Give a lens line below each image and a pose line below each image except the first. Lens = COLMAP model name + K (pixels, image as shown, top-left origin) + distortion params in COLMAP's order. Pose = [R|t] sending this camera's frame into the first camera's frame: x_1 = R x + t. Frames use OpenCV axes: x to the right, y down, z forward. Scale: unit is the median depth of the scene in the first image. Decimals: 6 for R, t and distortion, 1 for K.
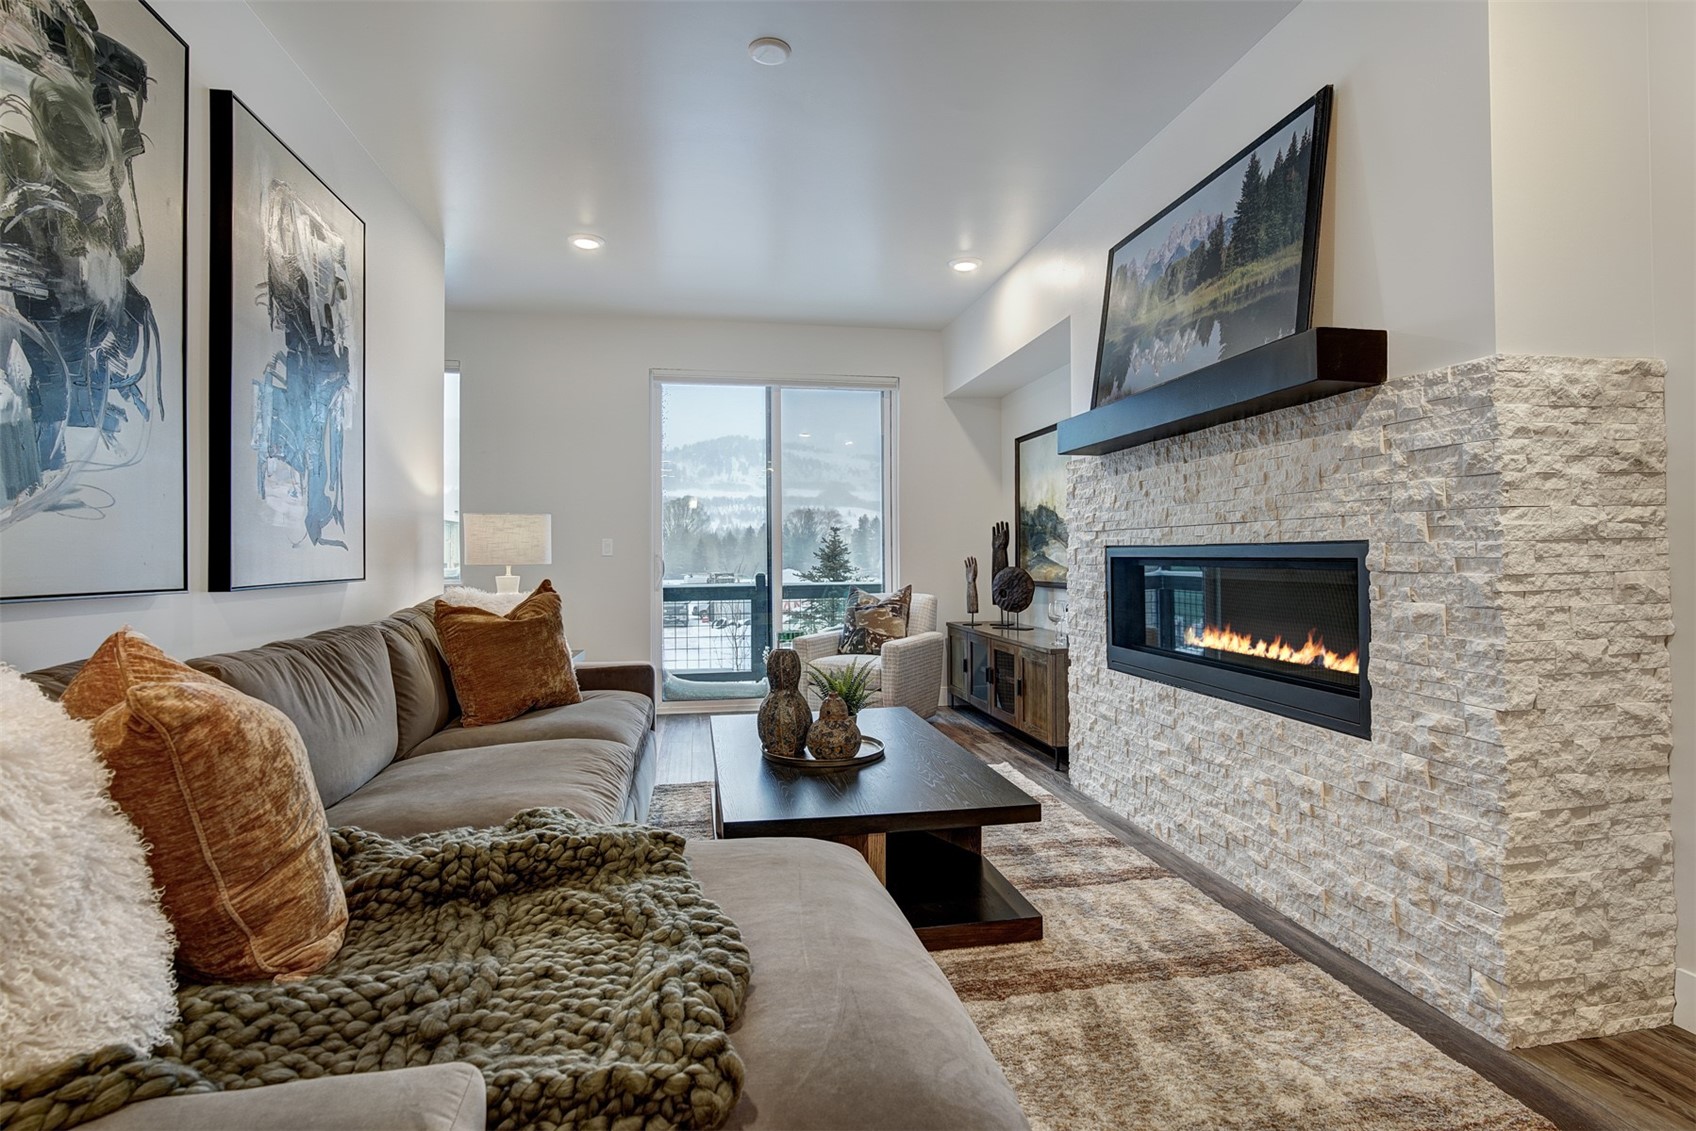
lens RADIAL K [[848.4, 0, 852.8], [0, 848.4, 538.9], [0, 0, 1]] dist [0.000614, 0.000009]
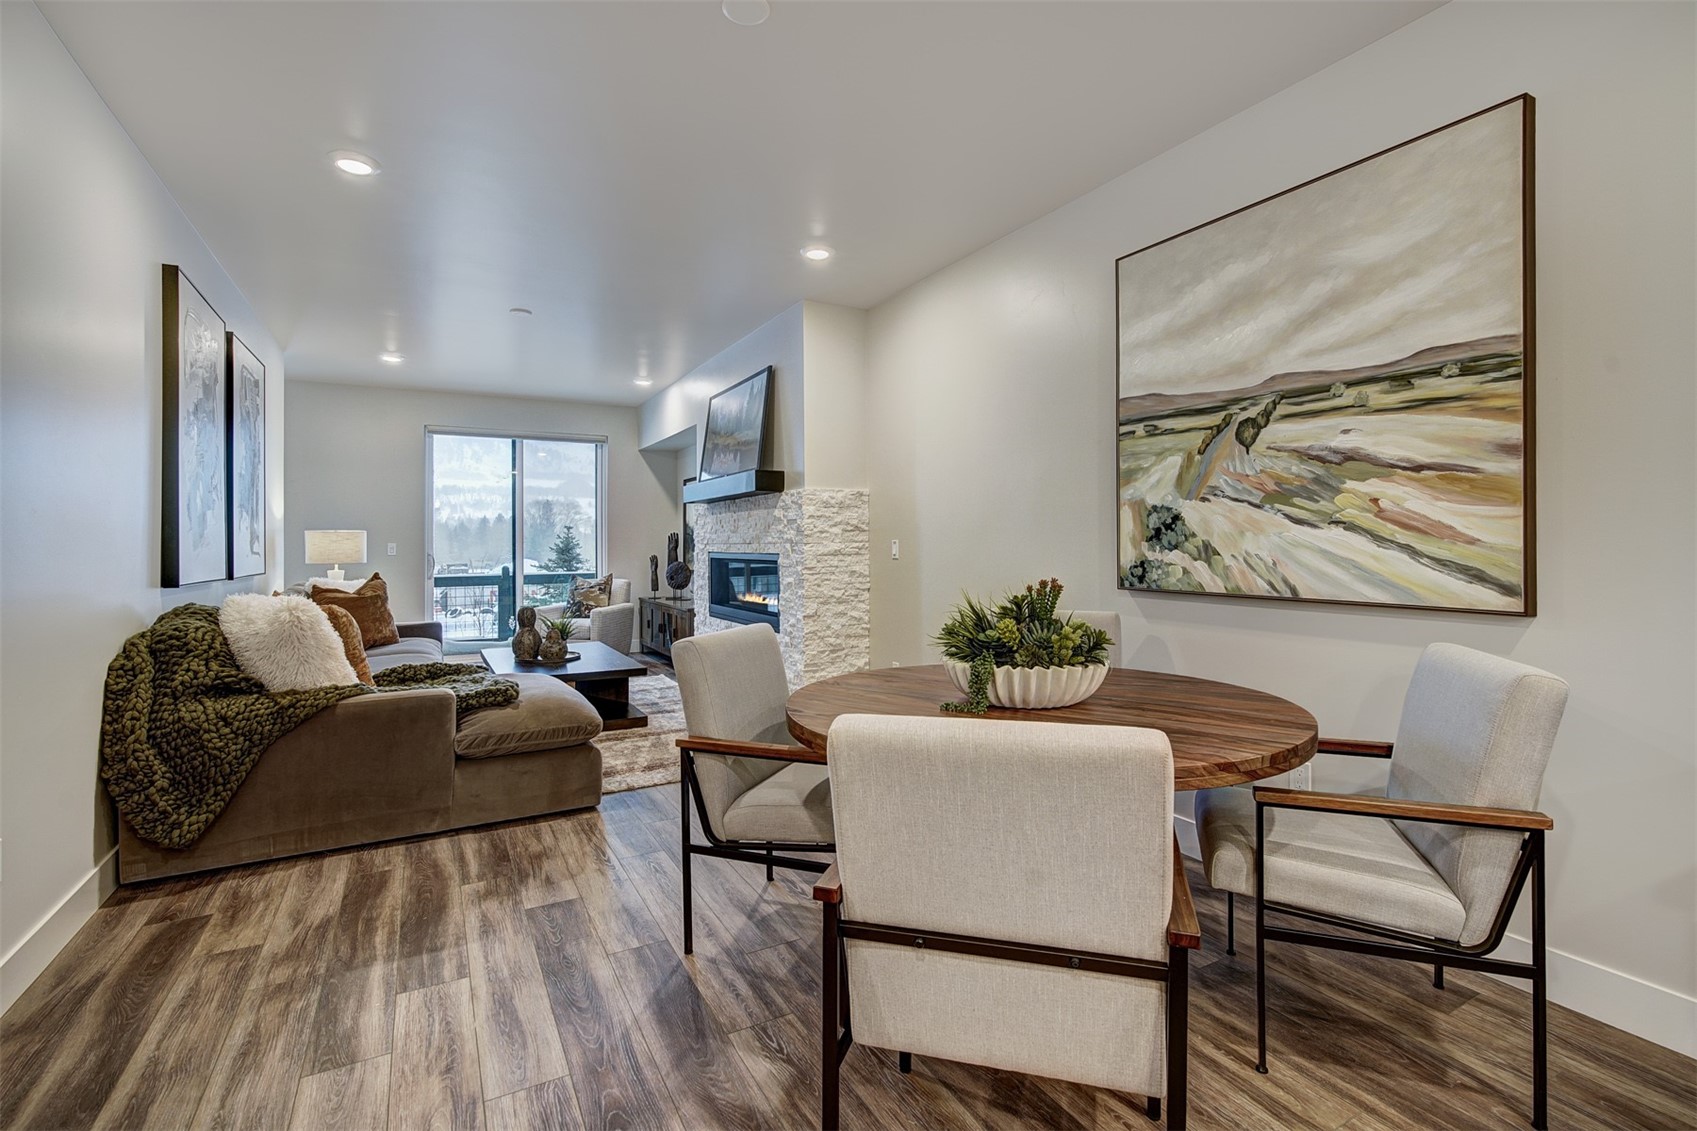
lens RADIAL K [[777.6, 0, 852.3], [0, 777.6, 536.1], [0, 0, 1]] dist [-0.010178, -0.000129]
pose [[0.948448, 0.004295, 0.316903, 0.051896], [-0.006592, 0.999959, 0.006178, -0.040521], [-0.316863, -0.007949, 0.948438, -0.765831]]
